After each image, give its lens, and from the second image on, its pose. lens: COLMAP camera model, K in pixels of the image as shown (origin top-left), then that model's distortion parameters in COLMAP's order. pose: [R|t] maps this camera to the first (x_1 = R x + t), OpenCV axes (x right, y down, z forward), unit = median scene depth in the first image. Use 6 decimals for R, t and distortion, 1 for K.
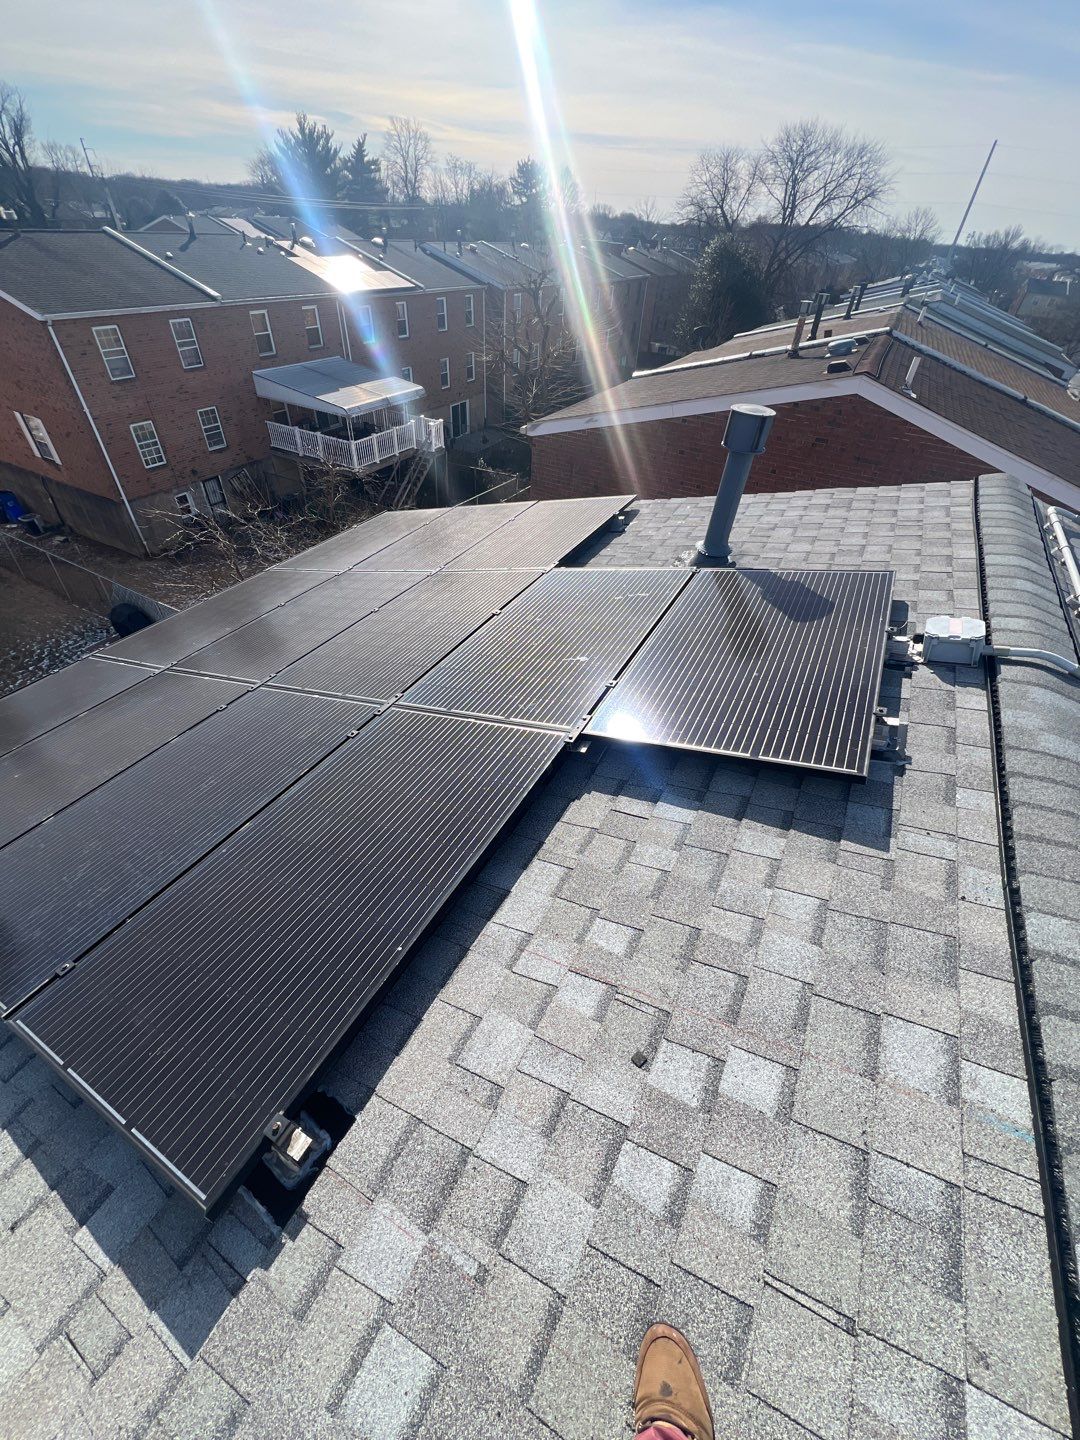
lens RADIAL K [[558.0, 0, 535.2], [0, 558.0, 723.2], [0, 0, 1]] dist [-0.000360, -0.001097]
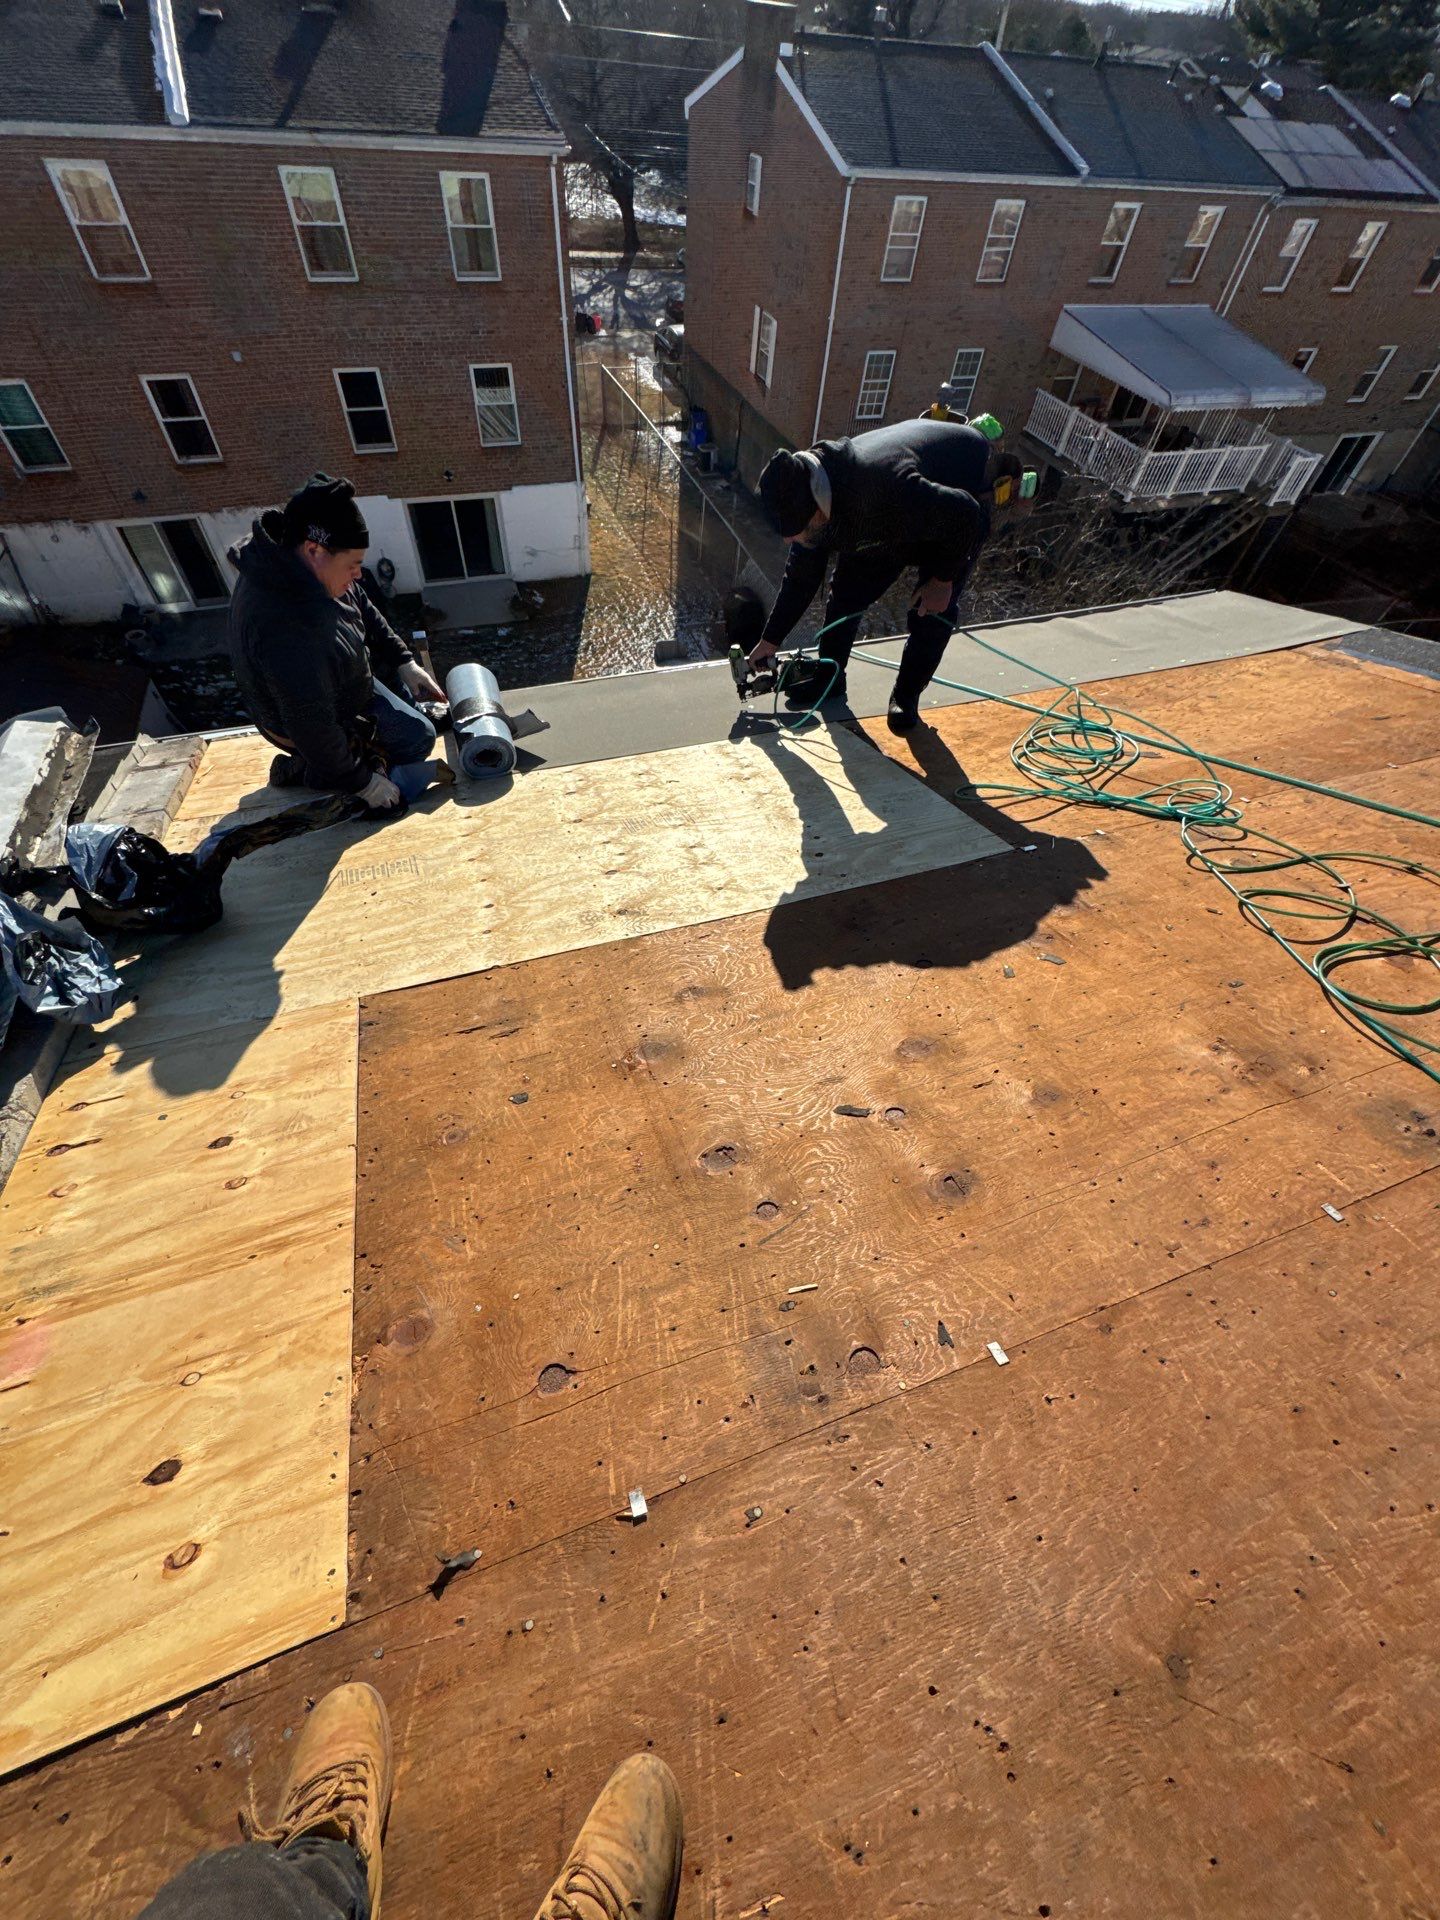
lens RADIAL K [[744.0, 0, 728.2], [0, 744.0, 948.6], [0, 0, 1]] dist [-0.000360, -0.001097]
pose [[0.748571, 0.522064, -0.408767, -0.068727], [-0.465194, 0.852814, 0.237283, -0.017458], [0.472479, 0.012533, 0.881253, 0.076654]]
